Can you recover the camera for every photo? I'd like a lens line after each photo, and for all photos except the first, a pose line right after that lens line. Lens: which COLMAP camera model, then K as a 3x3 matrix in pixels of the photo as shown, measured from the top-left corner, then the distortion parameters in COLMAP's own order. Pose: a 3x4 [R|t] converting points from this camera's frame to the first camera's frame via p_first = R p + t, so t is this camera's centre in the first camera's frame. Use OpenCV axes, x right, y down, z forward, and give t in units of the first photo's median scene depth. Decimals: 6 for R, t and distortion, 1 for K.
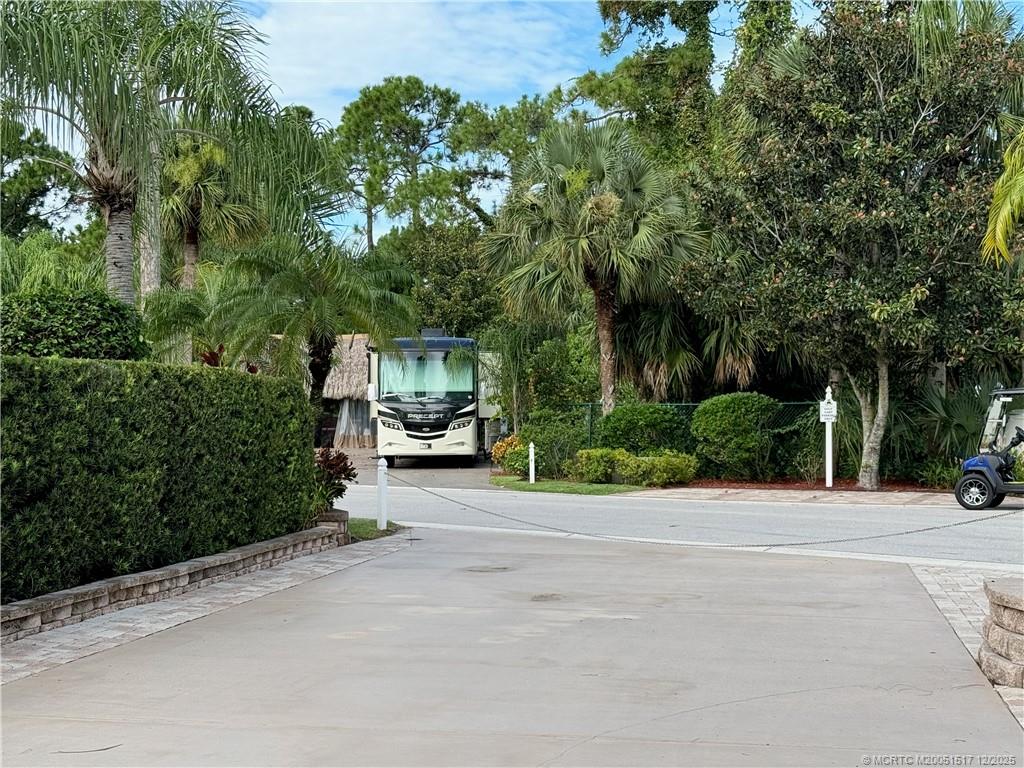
lens RADIAL K [[1475.7, 0, 514.1], [0, 1475.7, 386.3], [0, 0, 1]] dist [0.140004, 0.000000]
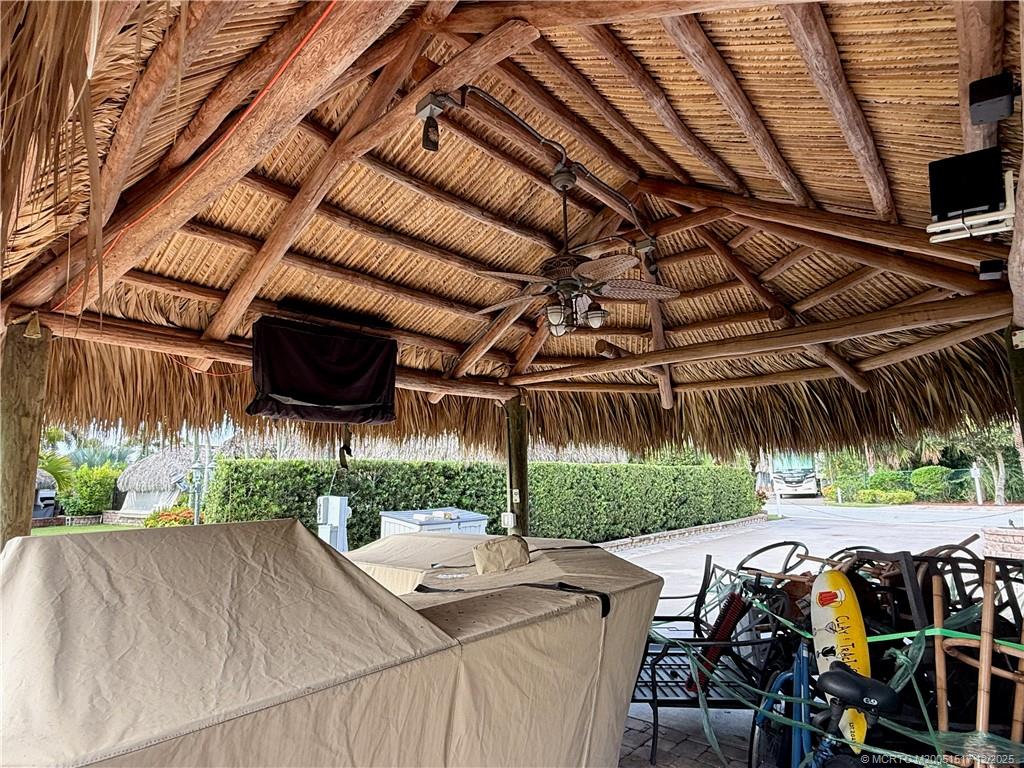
lens RADIAL K [[579.7, 0, 511.4], [0, 579.7, 385.3], [0, 0, 1]] dist [0.000419, -0.000077]
pose [[0.872954, -0.098964, -0.477658, 0.016152], [0.030104, 0.988267, -0.149738, -0.005777], [0.486873, 0.116335, 0.865691, -0.215457]]
